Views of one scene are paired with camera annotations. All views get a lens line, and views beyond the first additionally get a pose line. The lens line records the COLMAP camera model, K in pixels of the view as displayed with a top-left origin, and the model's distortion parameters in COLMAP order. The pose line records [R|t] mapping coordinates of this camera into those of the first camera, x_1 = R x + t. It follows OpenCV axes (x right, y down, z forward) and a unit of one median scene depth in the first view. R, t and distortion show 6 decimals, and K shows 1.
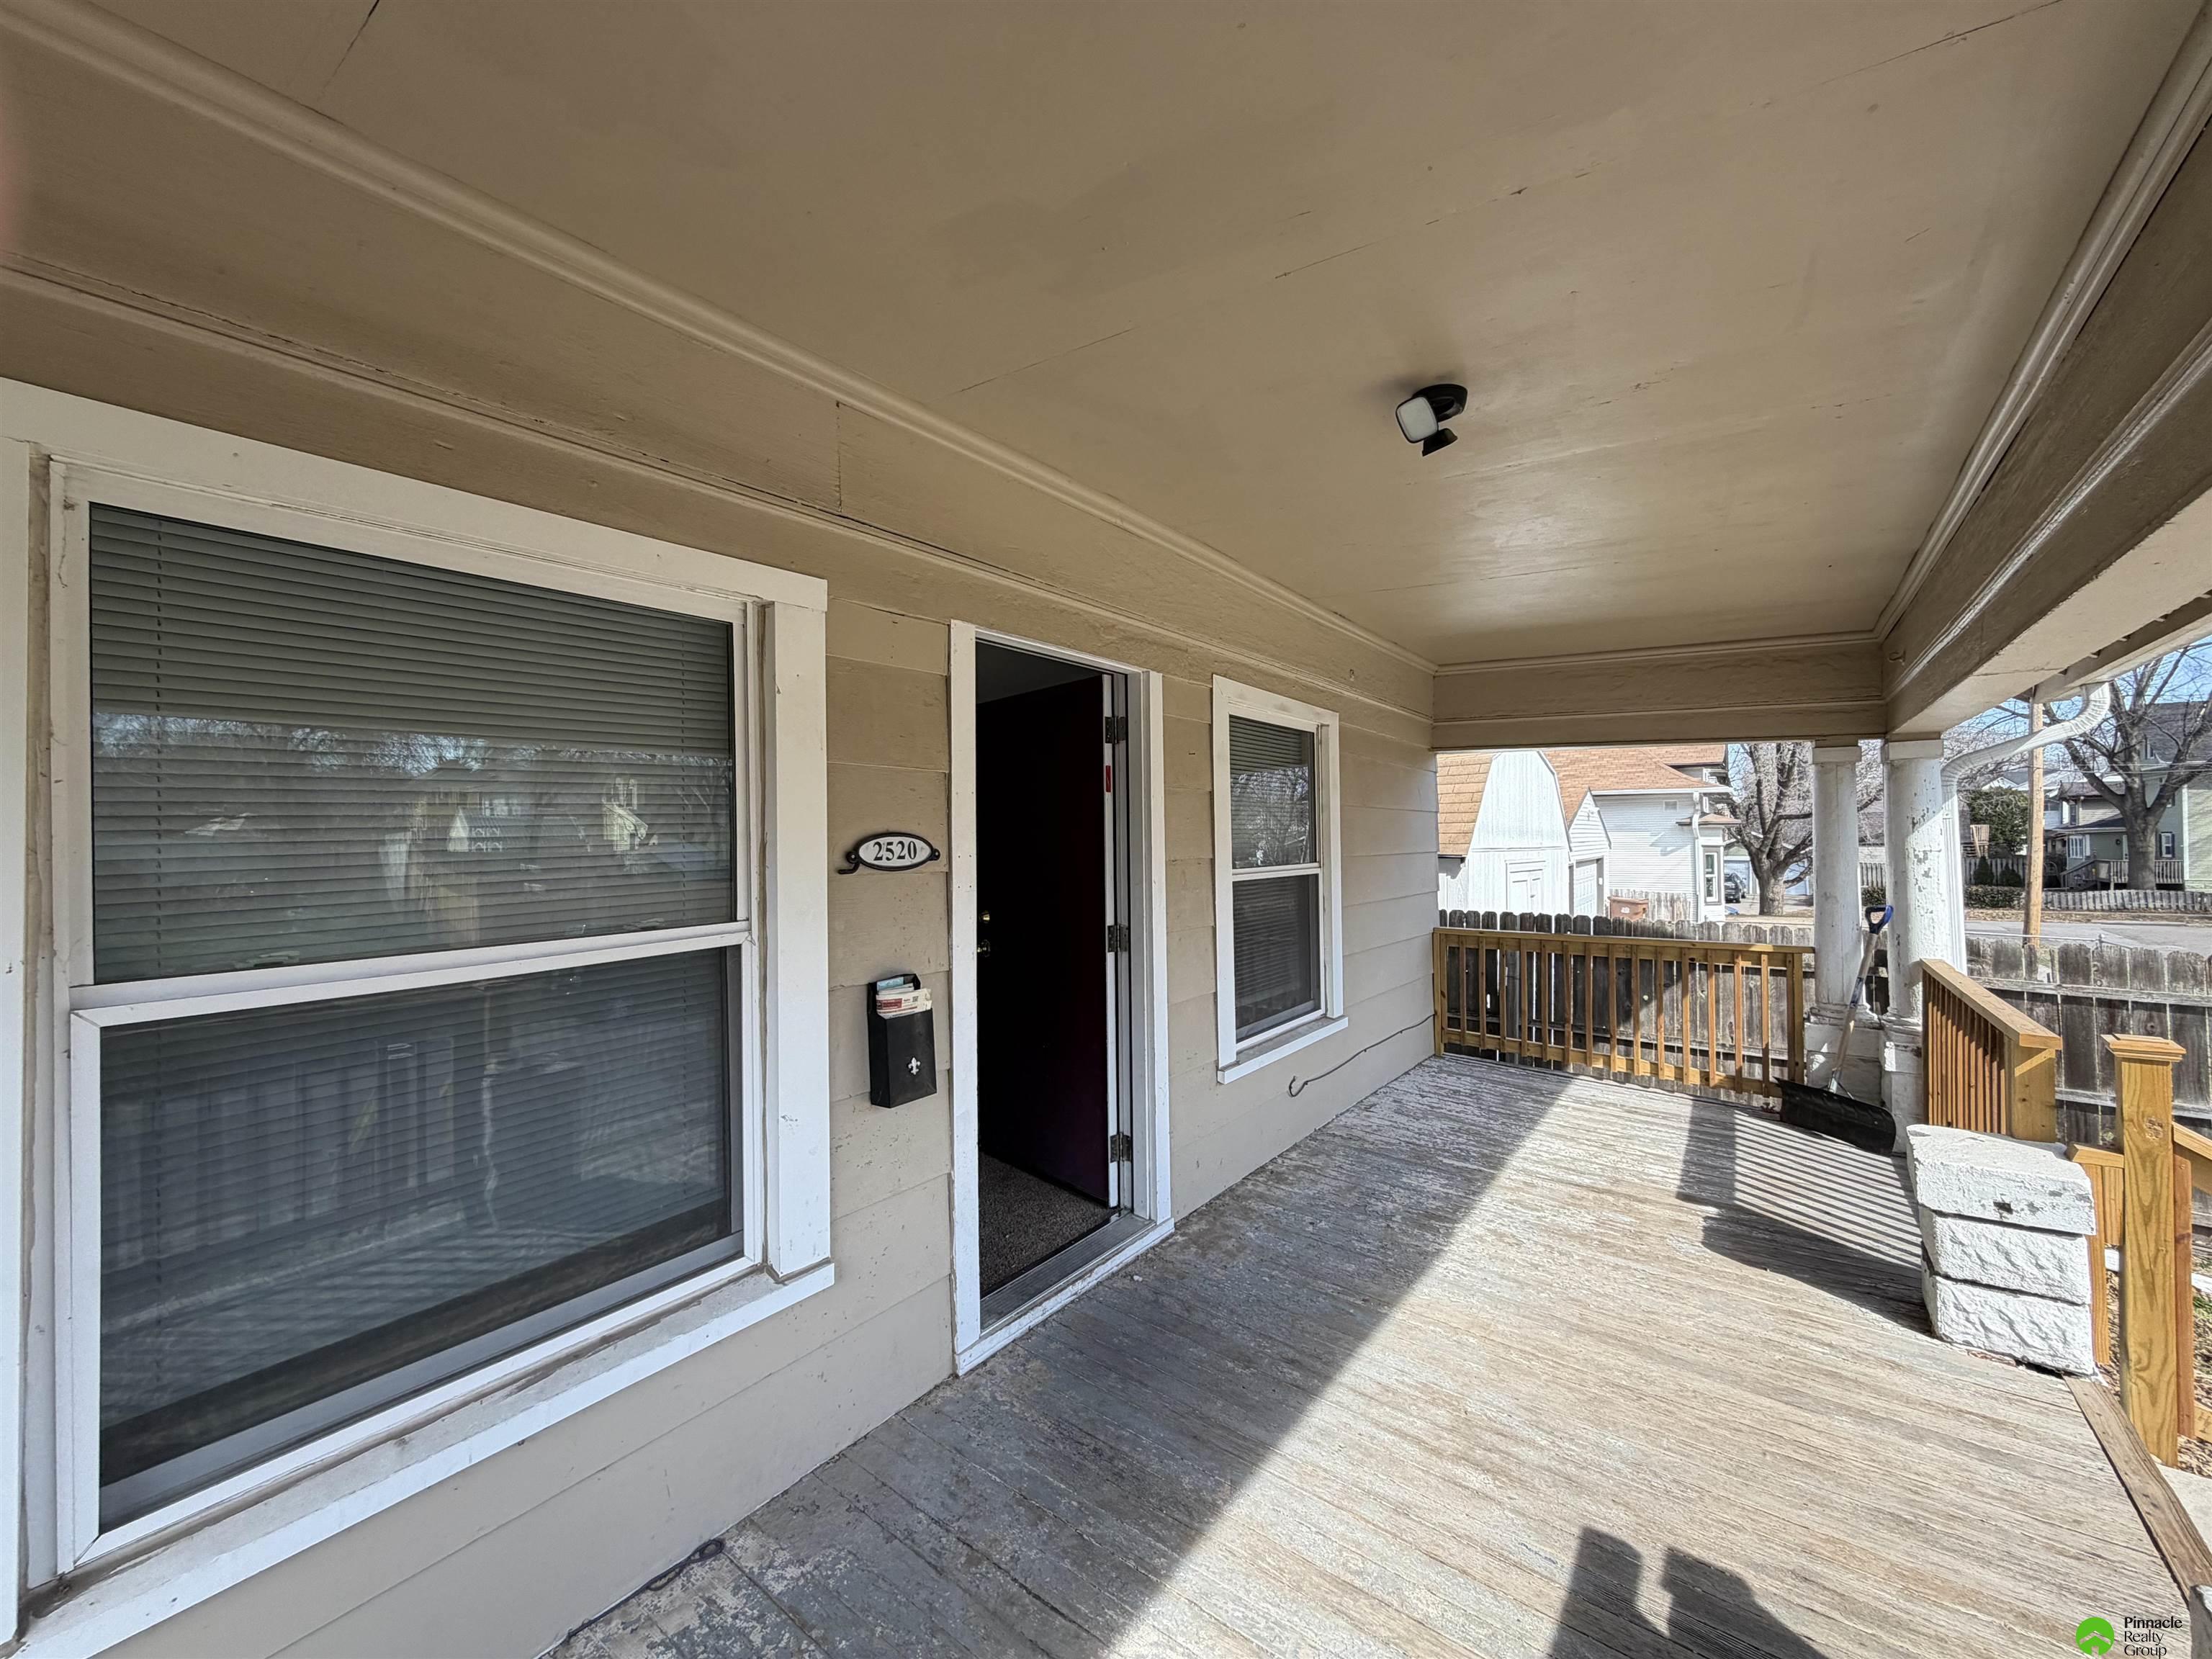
lens RADIAL K [[886.9, 0, 1101.4], [0, 886.9, 831.1], [0, 0, 1]] dist [-0.000192, -0.000170]
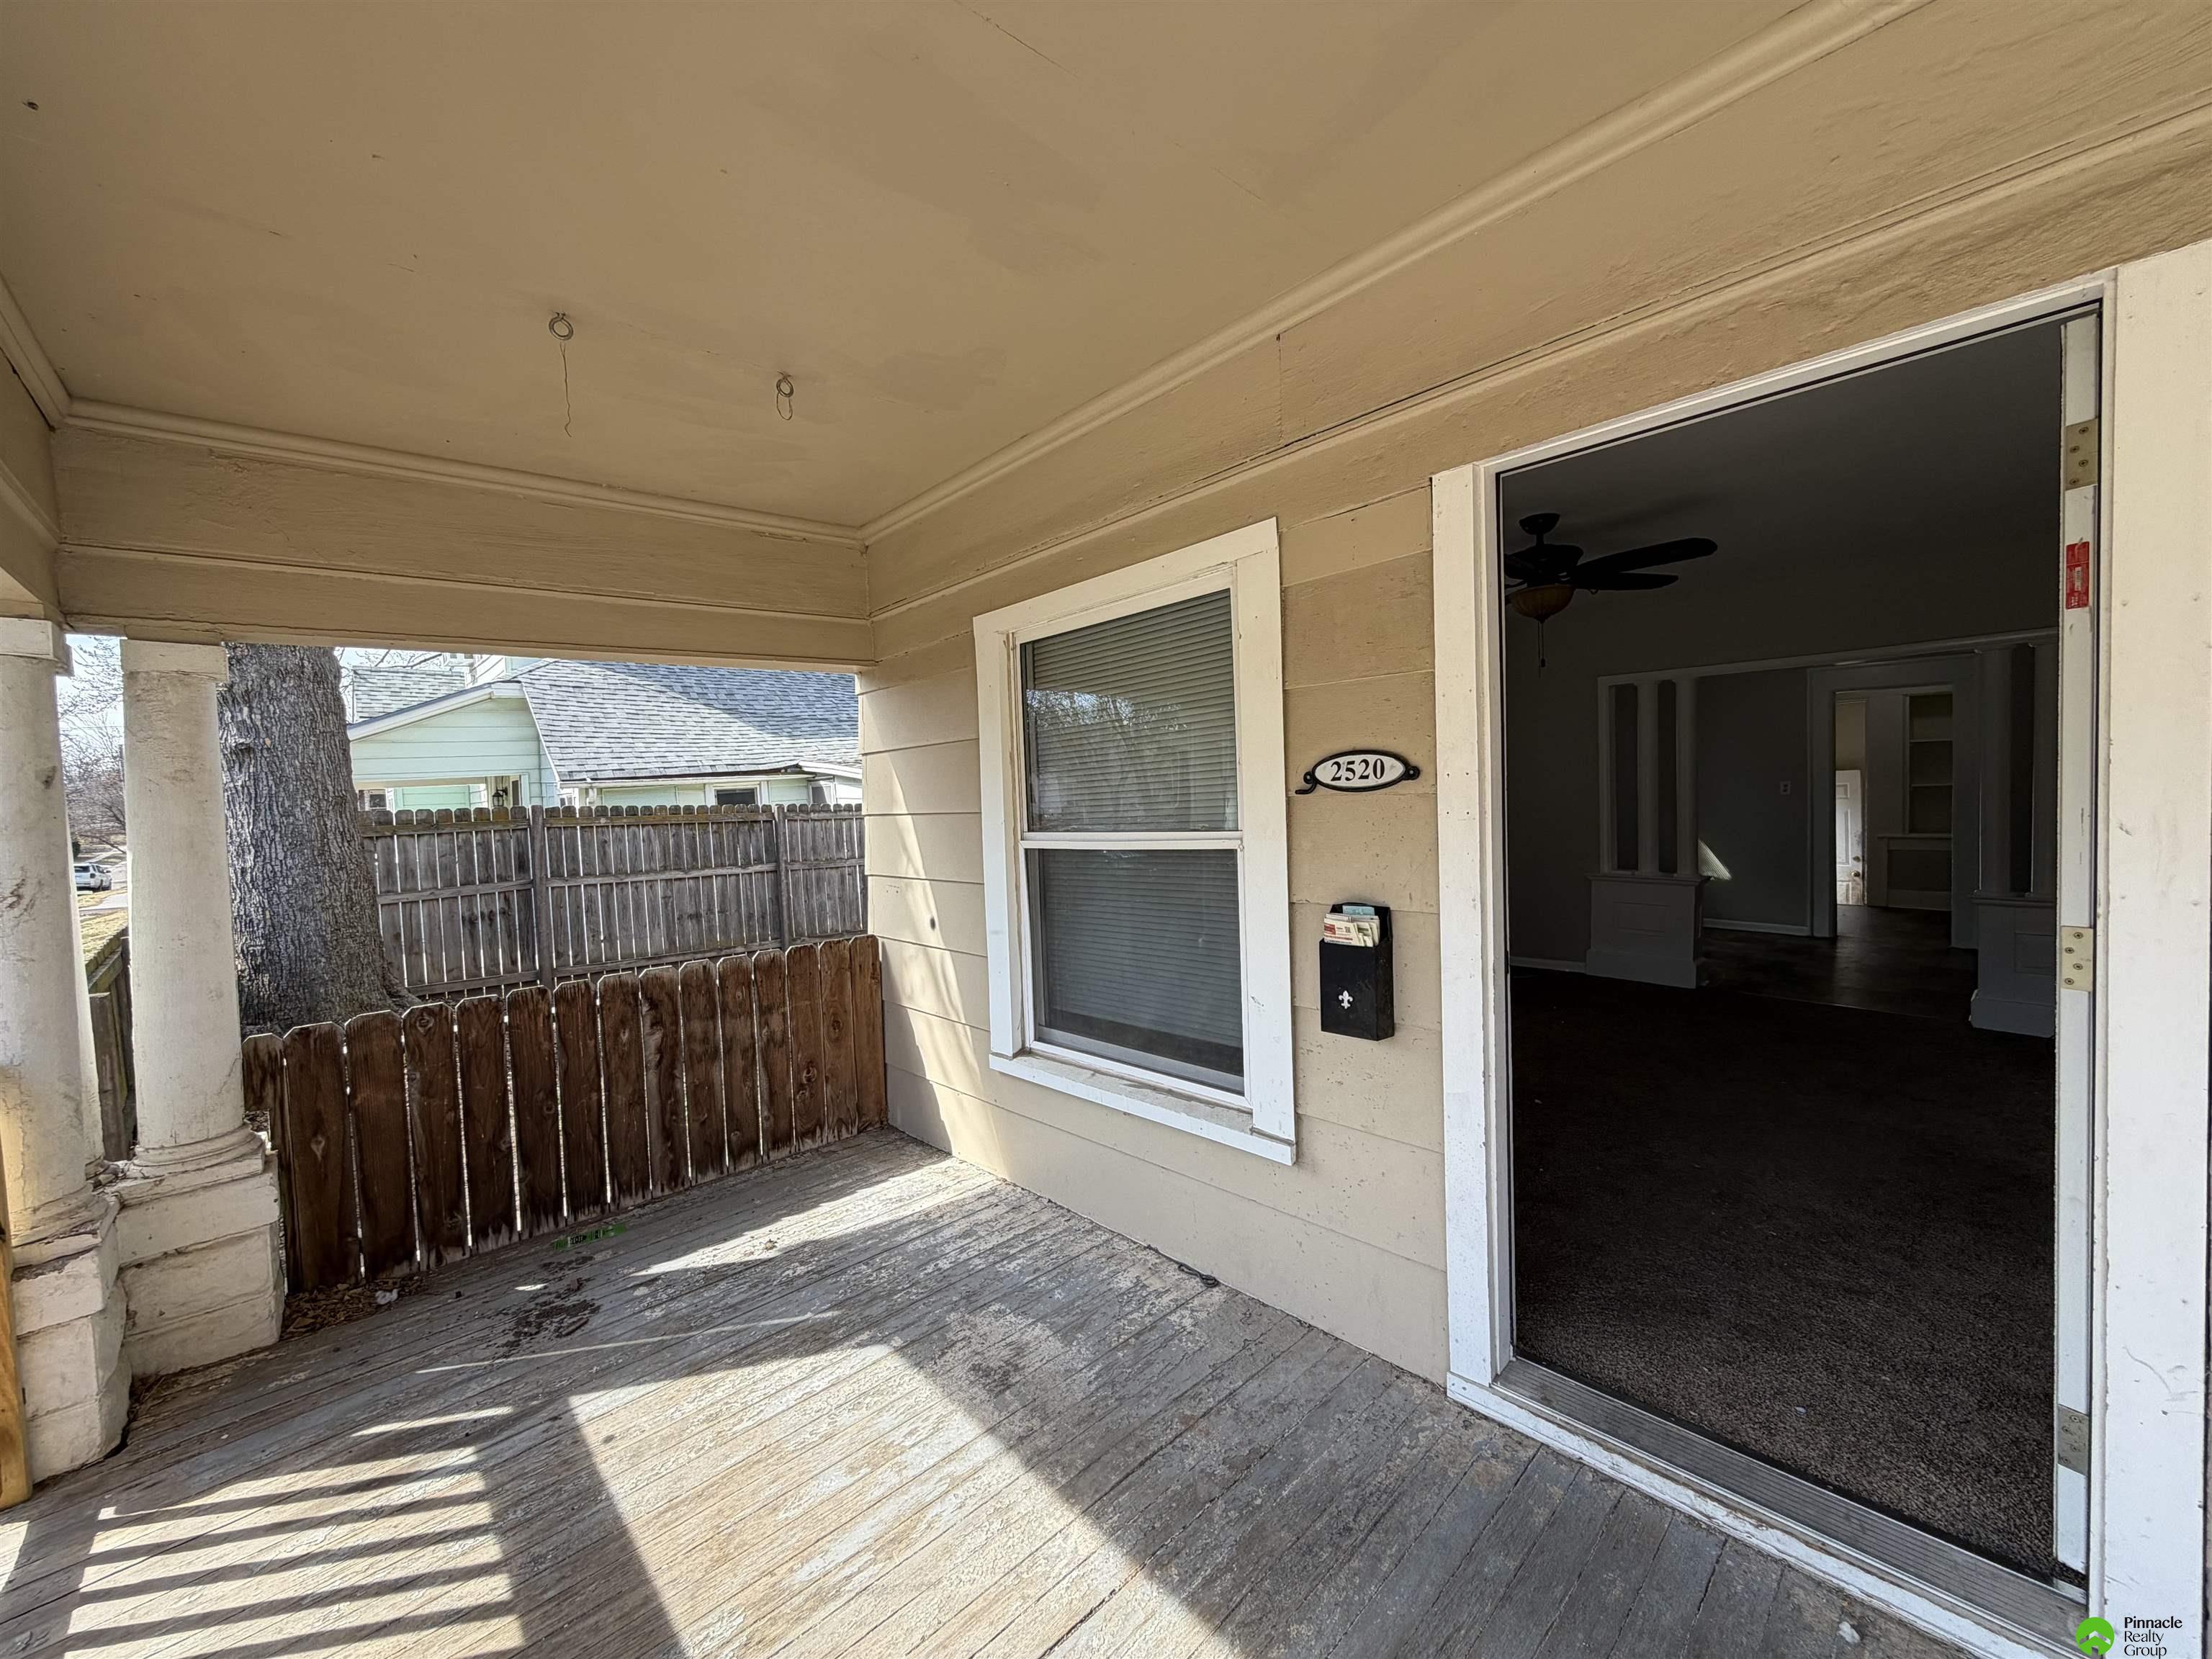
lens RADIAL K [[886.9, 0, 1101.4], [0, 886.9, 831.1], [0, 0, 1]] dist [-0.000192, -0.000170]
pose [[-0.180928, 0.059848, -0.981674, 0.749615], [0.046752, 0.997542, 0.052199, 0.025377], [0.982384, -0.036451, -0.183281, 0.924533]]
